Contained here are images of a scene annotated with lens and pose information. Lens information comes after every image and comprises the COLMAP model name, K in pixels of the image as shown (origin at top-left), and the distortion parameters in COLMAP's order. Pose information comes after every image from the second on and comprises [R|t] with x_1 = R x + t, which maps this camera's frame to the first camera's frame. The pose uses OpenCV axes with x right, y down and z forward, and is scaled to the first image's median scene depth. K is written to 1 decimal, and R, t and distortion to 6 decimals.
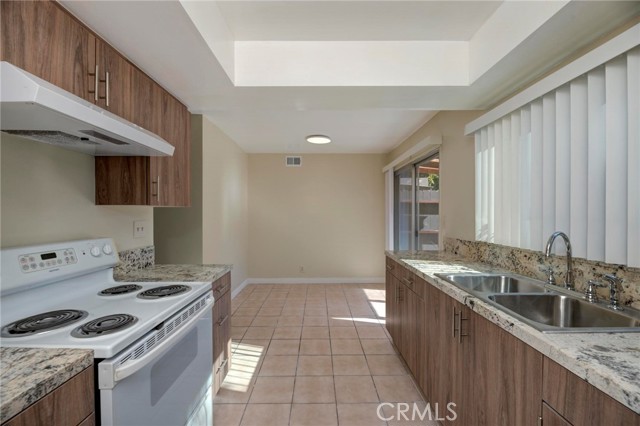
lens RADIAL K [[268.1, 0, 318.1], [0, 268.1, 213.1], [0, 0, 1]] dist [0.001470, -0.000005]
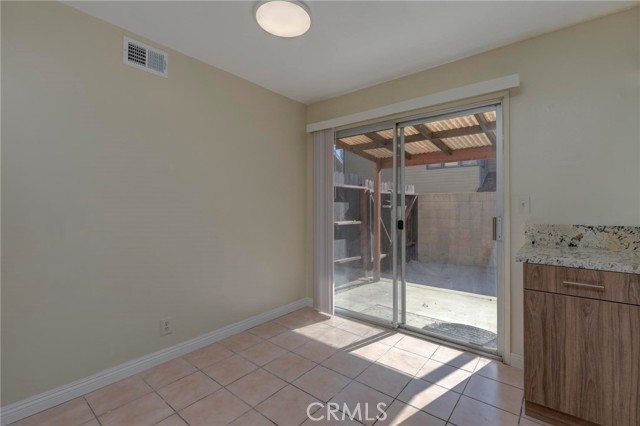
lens RADIAL K [[288.3, 0, 314.5], [0, 288.3, 201.7], [0, 0, 1]] dist [0.002658, -0.002481]
pose [[0.632707, 0.016561, 0.774215, -0.519889], [-0.000507, 0.999780, -0.020972, 0.052506], [-0.774391, 0.012876, 0.632576, 1.075383]]
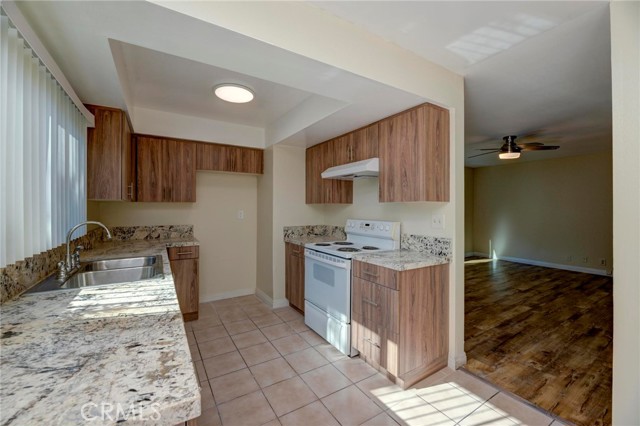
lens RADIAL K [[262.5, 0, 321.5], [0, 262.5, 209.2], [0, 0, 1]] dist [-0.002798, -0.003281]
pose [[-0.842148, 0.001737, -0.539243, 0.315787], [-0.003779, 0.999951, 0.009122, -0.001776], [0.539233, 0.009720, -0.842101, 1.379214]]
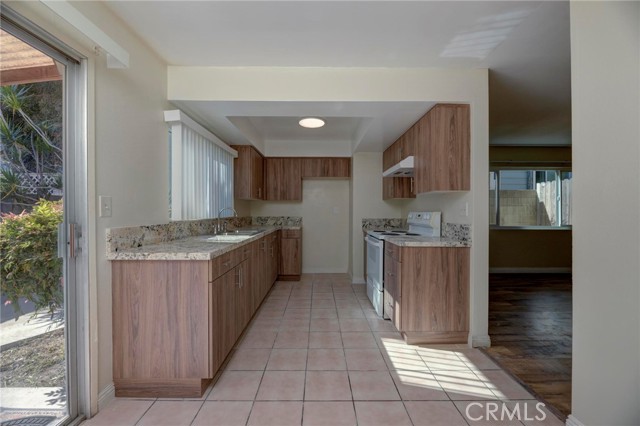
lens RADIAL K [[262.5, 0, 325.6], [0, 262.5, 214.9], [0, 0, 1]] dist [-0.002798, -0.003281]
pose [[-0.999608, 0.001126, -0.027990, 0.016144], [0.000714, 0.999891, 0.014748, 0.054649], [0.028004, 0.014723, -0.999499, 1.804506]]
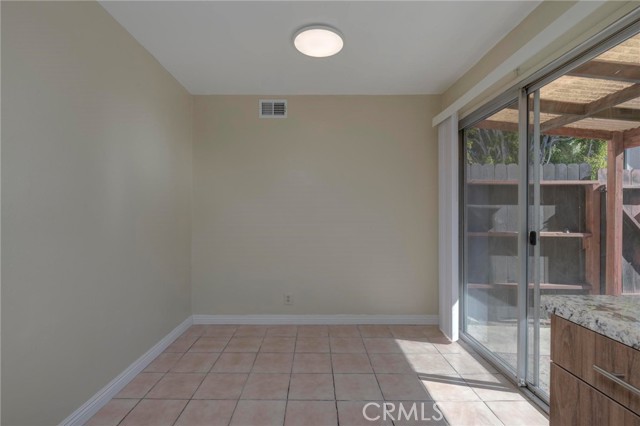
lens RADIAL K [[288.3, 0, 316.4], [0, 288.3, 213.2], [0, 0, 1]] dist [0.002658, -0.002481]
pose [[0.999997, 0.000655, 0.002437, -0.002623], [-0.000650, 0.999998, -0.002098, 0.055471], [-0.002439, 0.002096, 0.999995, 0.773338]]
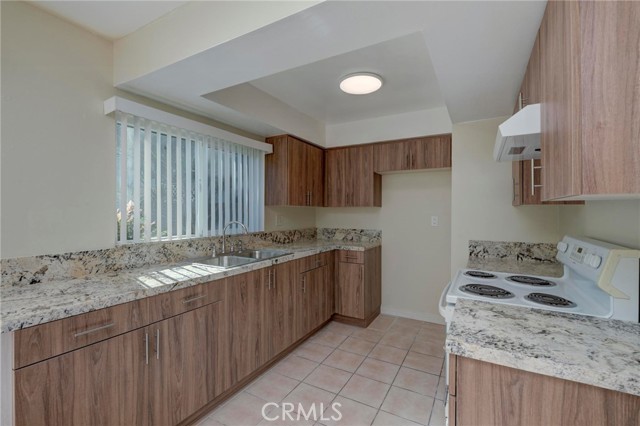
lens RADIAL K [[288.3, 0, 319.4], [0, 288.3, 212.0], [0, 0, 1]] dist [0.002658, -0.002481]
pose [[-0.870458, -0.002927, 0.492234, -0.316772], [-0.001044, 0.999991, 0.004100, -0.001618], [-0.492241, 0.003055, -0.870454, 1.272122]]
